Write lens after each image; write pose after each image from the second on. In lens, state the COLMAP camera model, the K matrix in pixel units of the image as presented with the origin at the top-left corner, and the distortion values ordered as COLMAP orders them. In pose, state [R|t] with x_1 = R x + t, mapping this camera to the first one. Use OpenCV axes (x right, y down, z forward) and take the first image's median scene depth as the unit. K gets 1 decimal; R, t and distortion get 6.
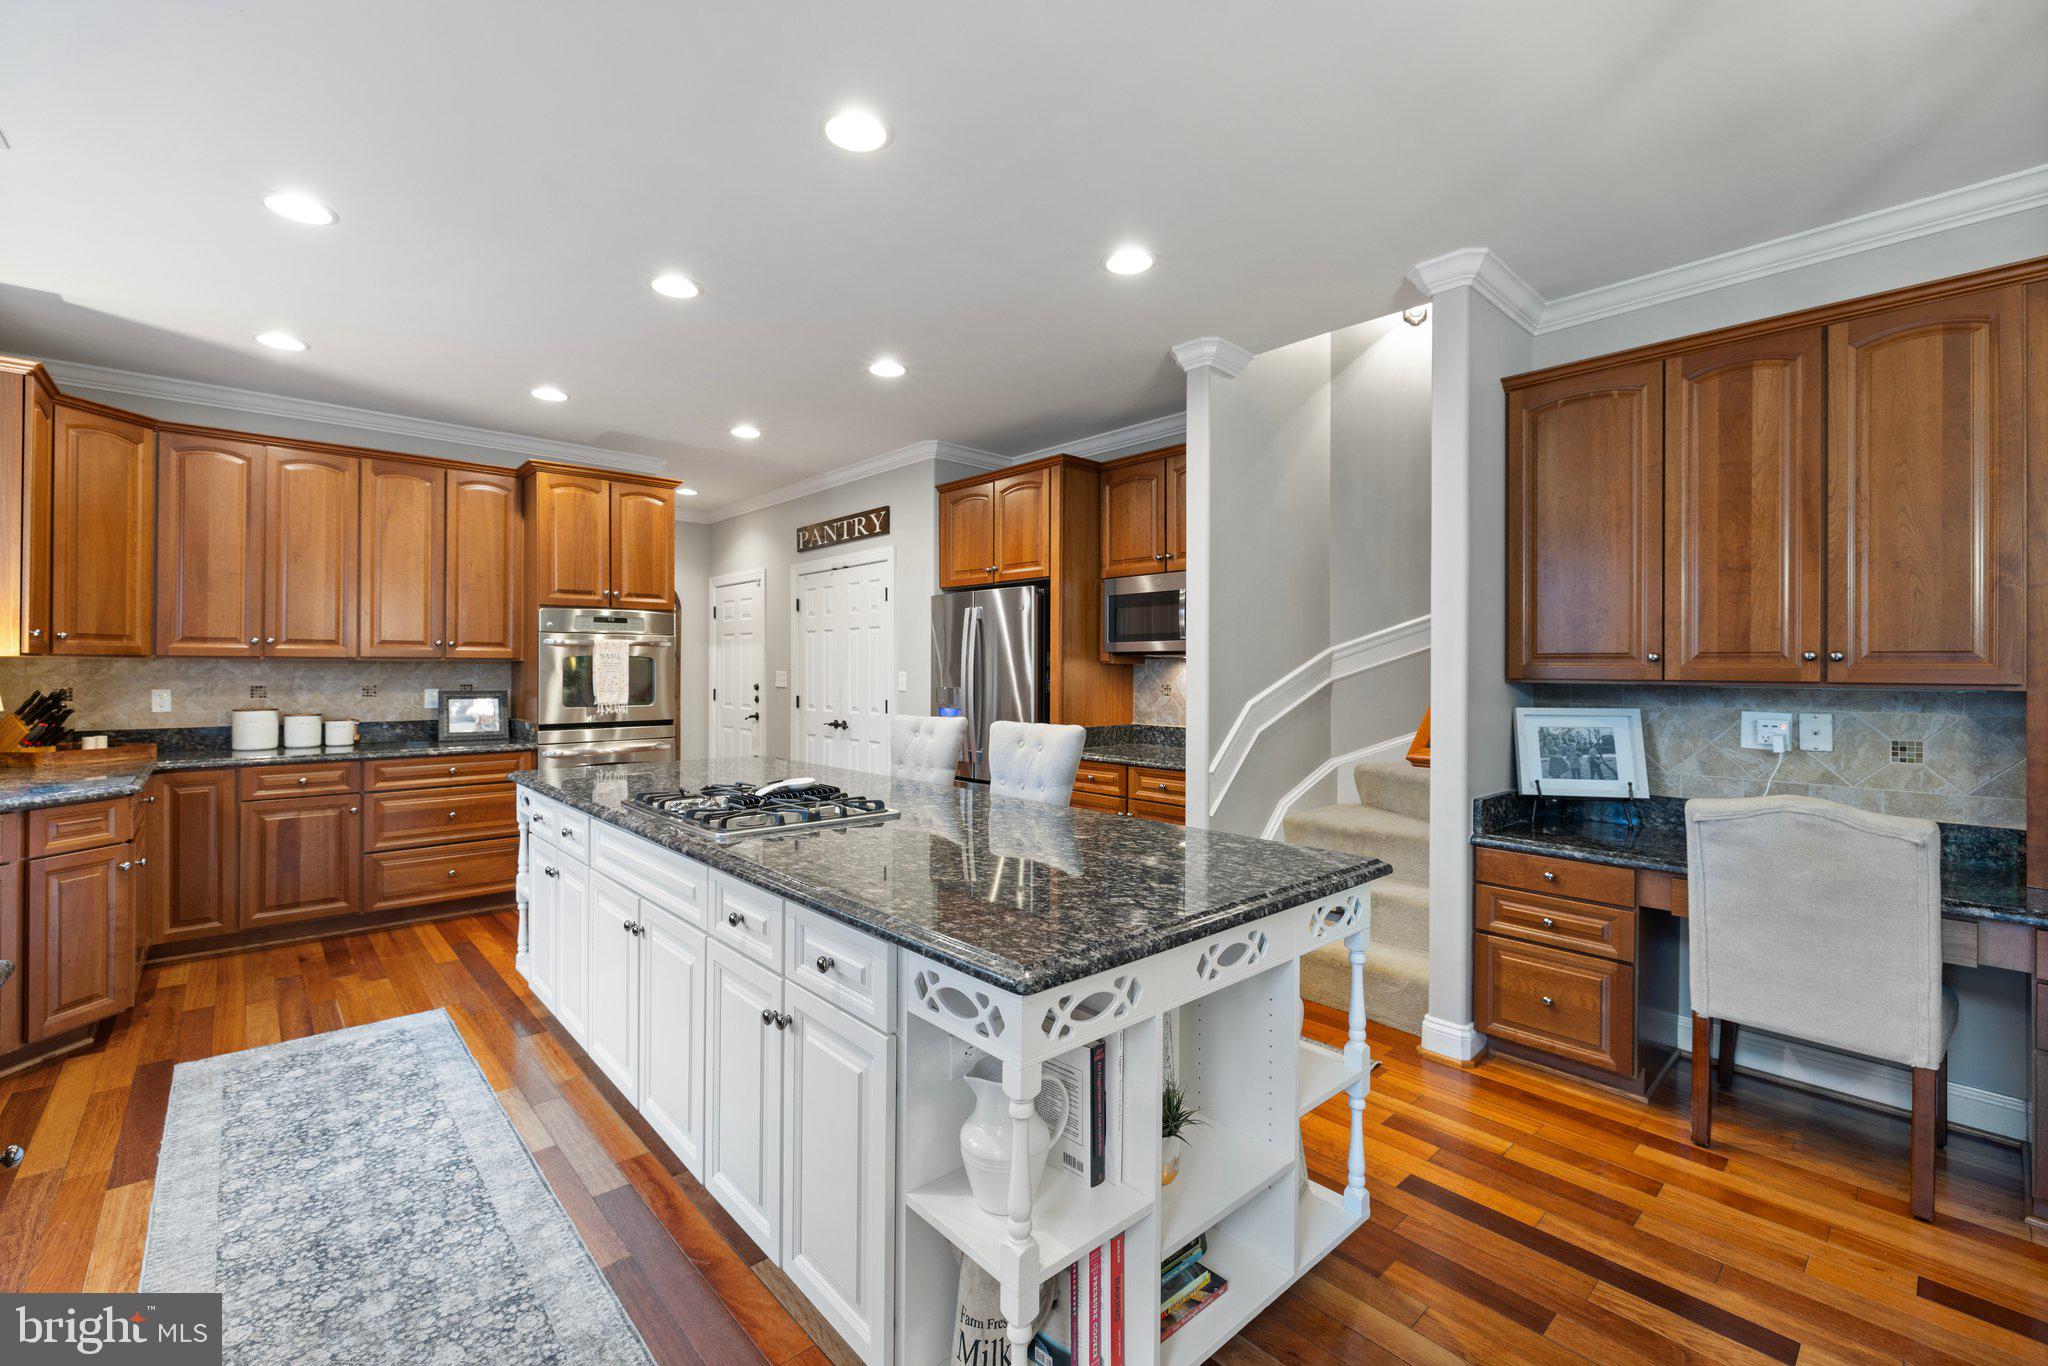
lens RADIAL K [[867.4, 0, 1017.4], [0, 867.4, 666.8], [0, 0, 1]] dist [-0.001878, 0.000655]
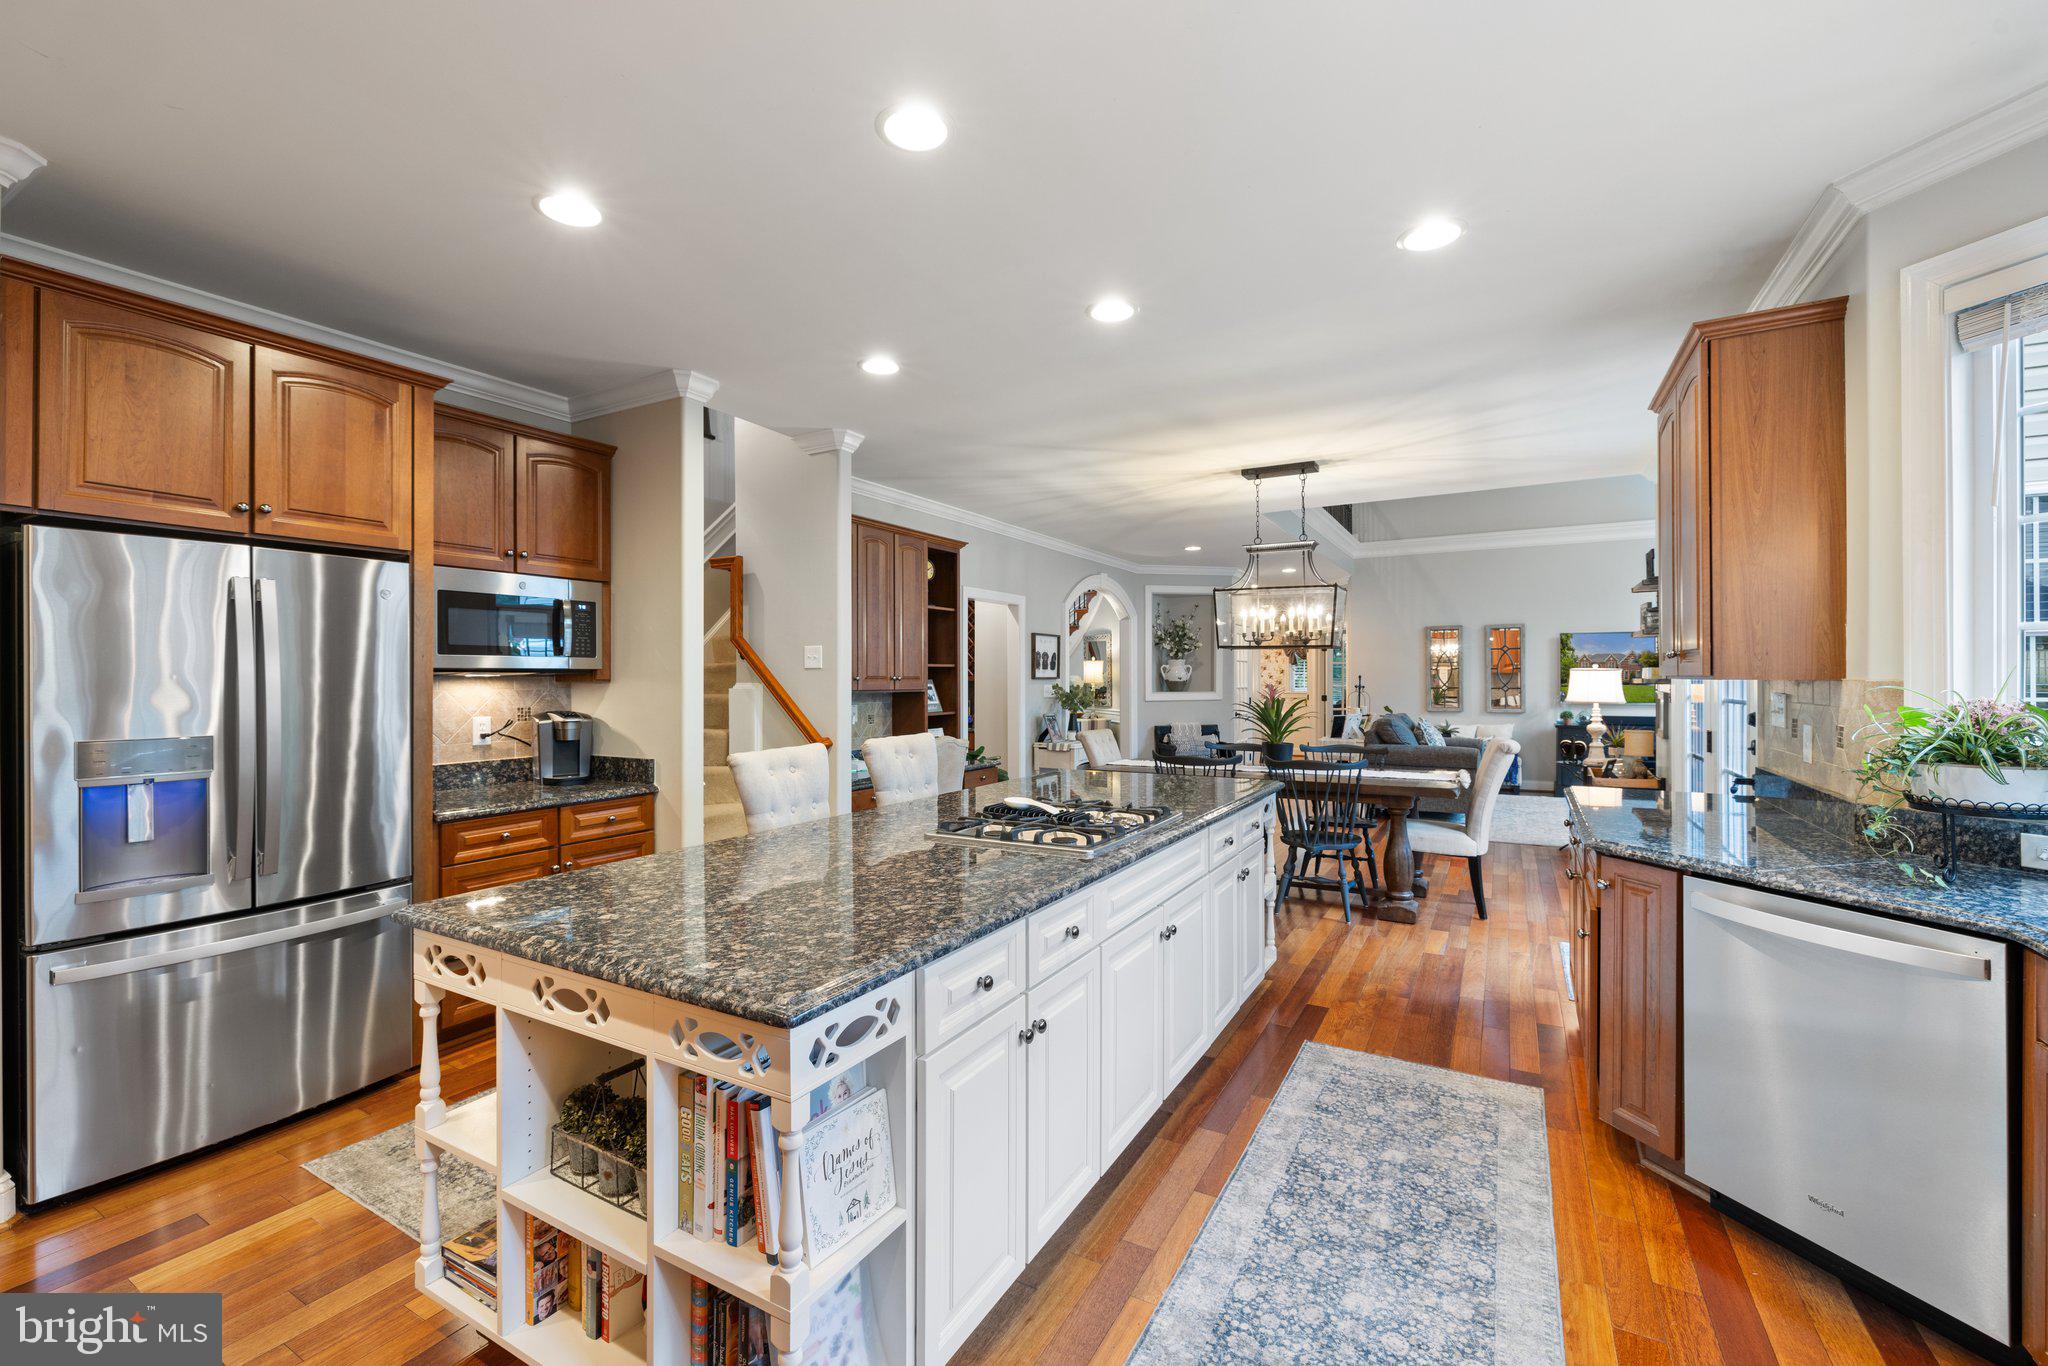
lens RADIAL K [[867.4, 0, 976.7], [0, 867.4, 694.8], [0, 0, 1]] dist [-0.001878, 0.000655]
pose [[-0.288277, -0.020630, 0.957325, -0.784256], [0.001359, 0.999758, 0.021953, -0.011924], [-0.957546, 0.007630, -0.288179, 0.859861]]
